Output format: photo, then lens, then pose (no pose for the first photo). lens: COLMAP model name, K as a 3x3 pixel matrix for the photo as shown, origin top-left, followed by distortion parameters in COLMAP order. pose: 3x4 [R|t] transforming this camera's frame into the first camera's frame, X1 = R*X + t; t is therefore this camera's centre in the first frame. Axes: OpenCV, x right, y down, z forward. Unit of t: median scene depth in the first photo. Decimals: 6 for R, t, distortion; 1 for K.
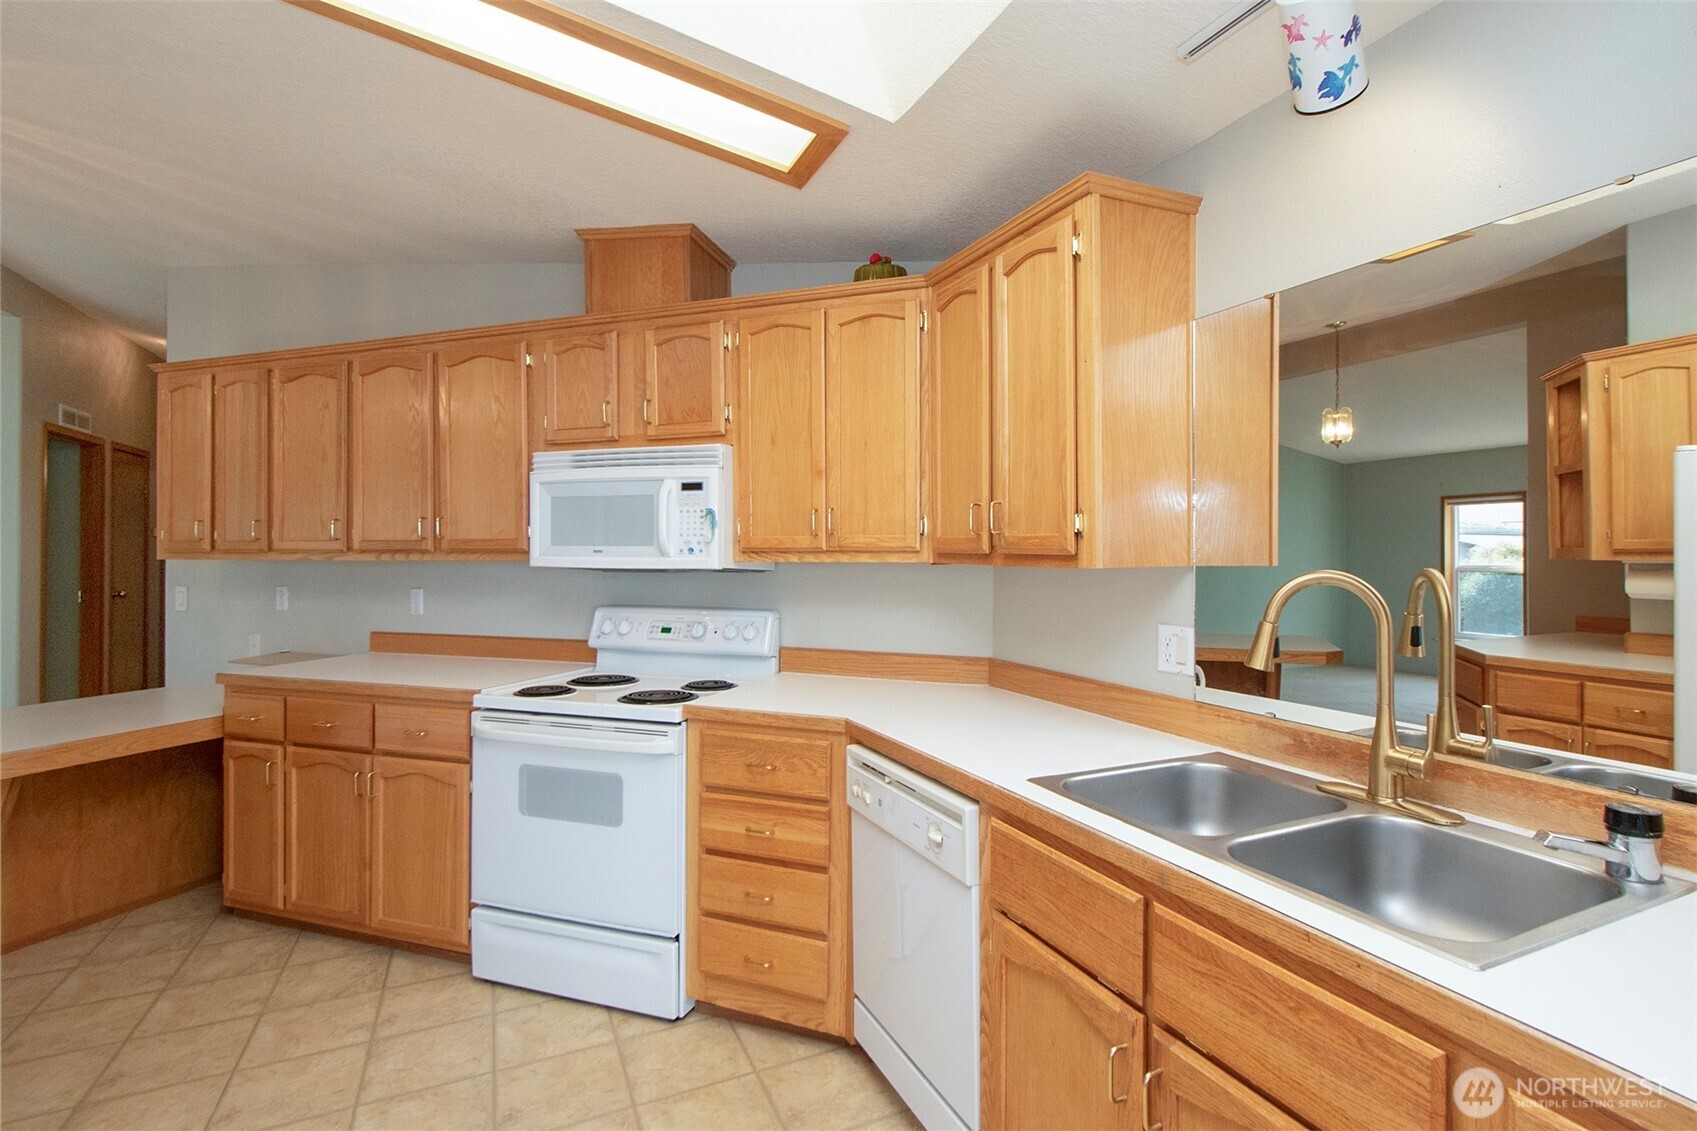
lens RADIAL K [[820.0, 0, 896.4], [0, 820.0, 548.1], [0, 0, 1]] dist [-0.001088, -0.000395]
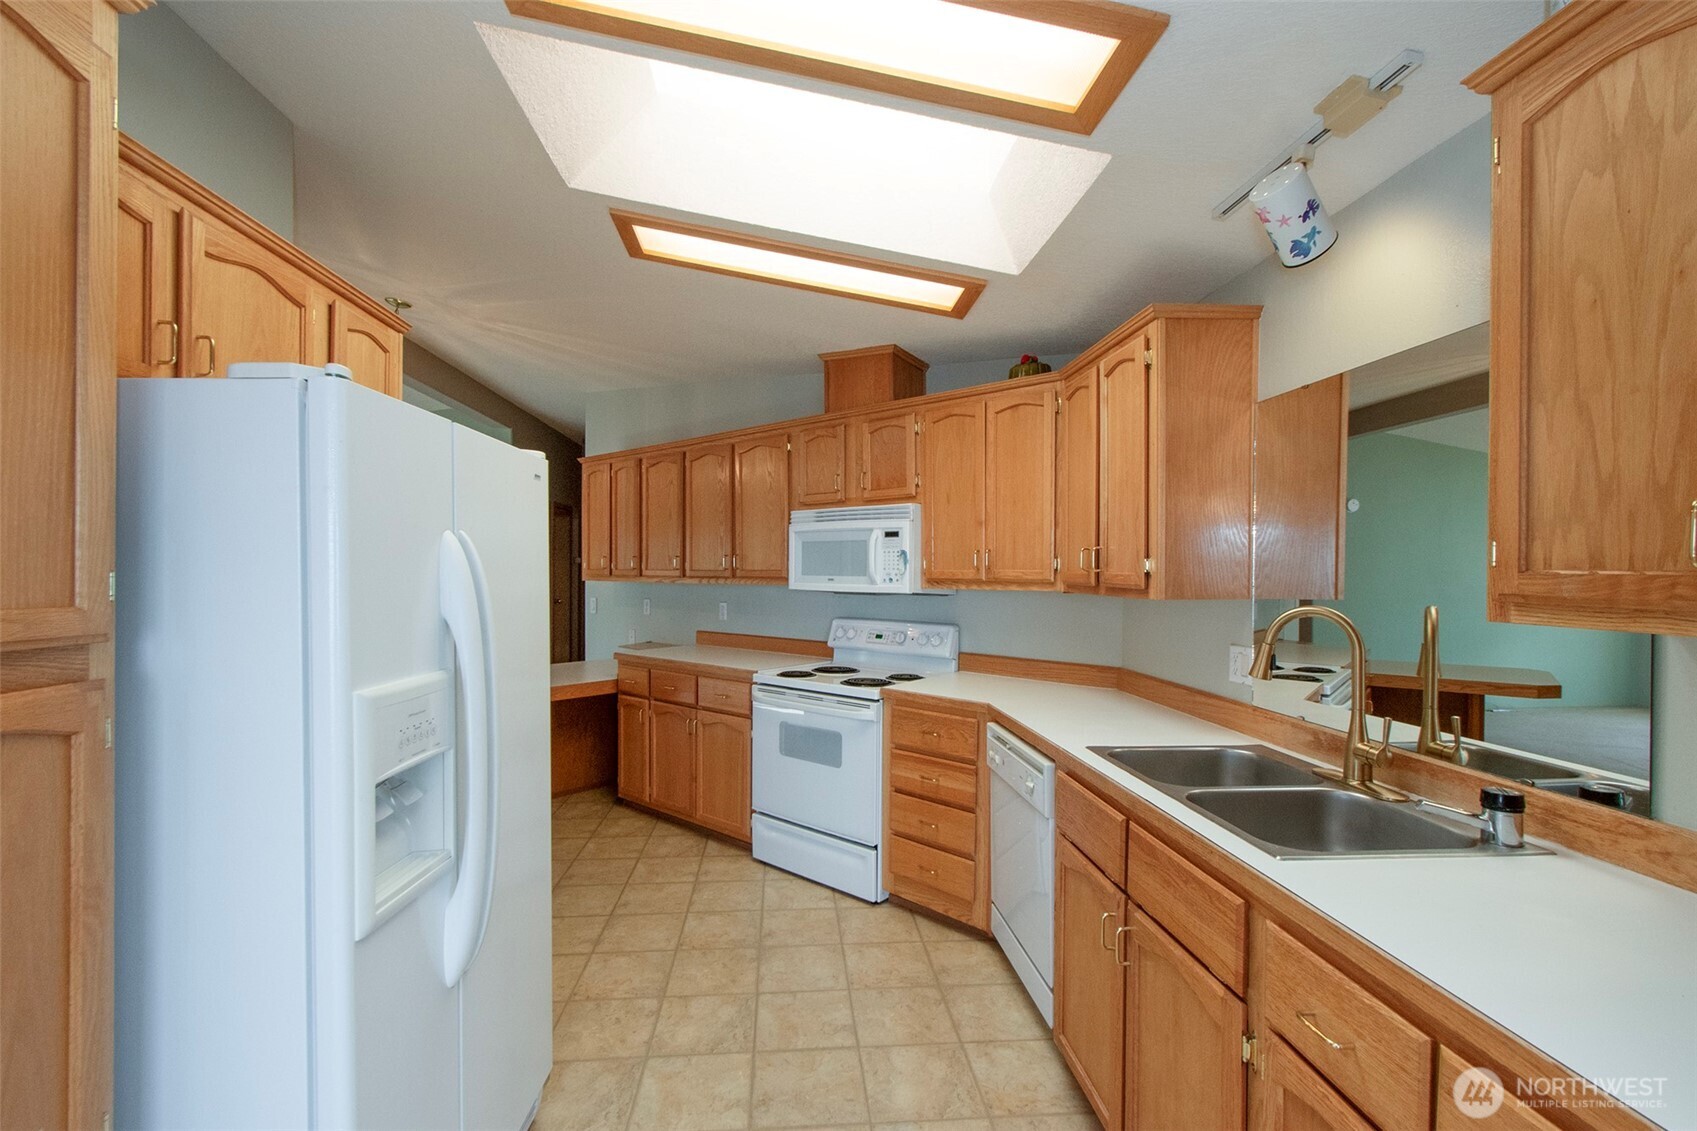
lens RADIAL K [[746.2, 0, 848.0], [0, 746.2, 584.6], [0, 0, 1]] dist [-0.009168, -0.000027]
pose [[0.930705, 0.011588, -0.365588, 0.149094], [-0.003767, 0.999749, 0.022099, -0.017443], [0.365752, -0.019191, 0.930515, -0.217075]]
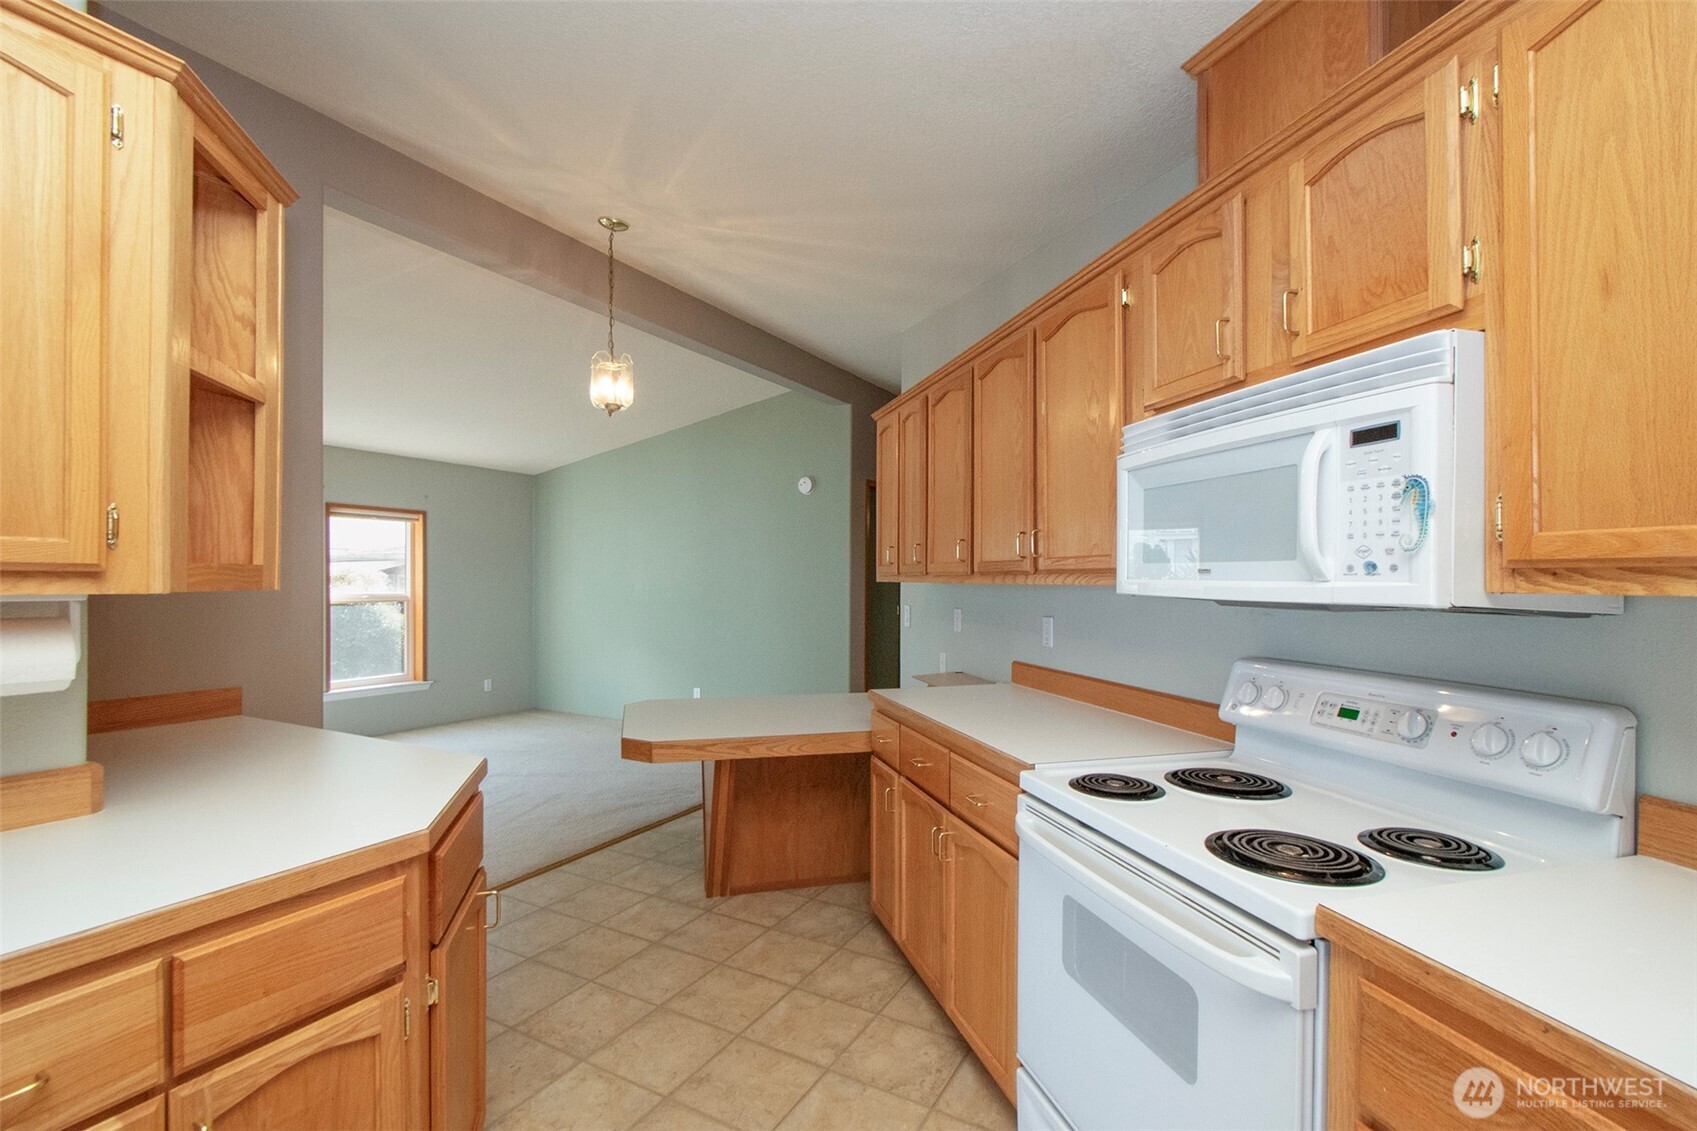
lens RADIAL K [[746.2, 0, 848.0], [0, 746.2, 584.6], [0, 0, 1]] dist [-0.009168, -0.000027]
pose [[0.555385, 0.009520, -0.831539, -0.058000], [-0.000949, 0.999941, 0.010814, 0.008517], [0.831593, -0.005217, 0.555362, 0.502566]]
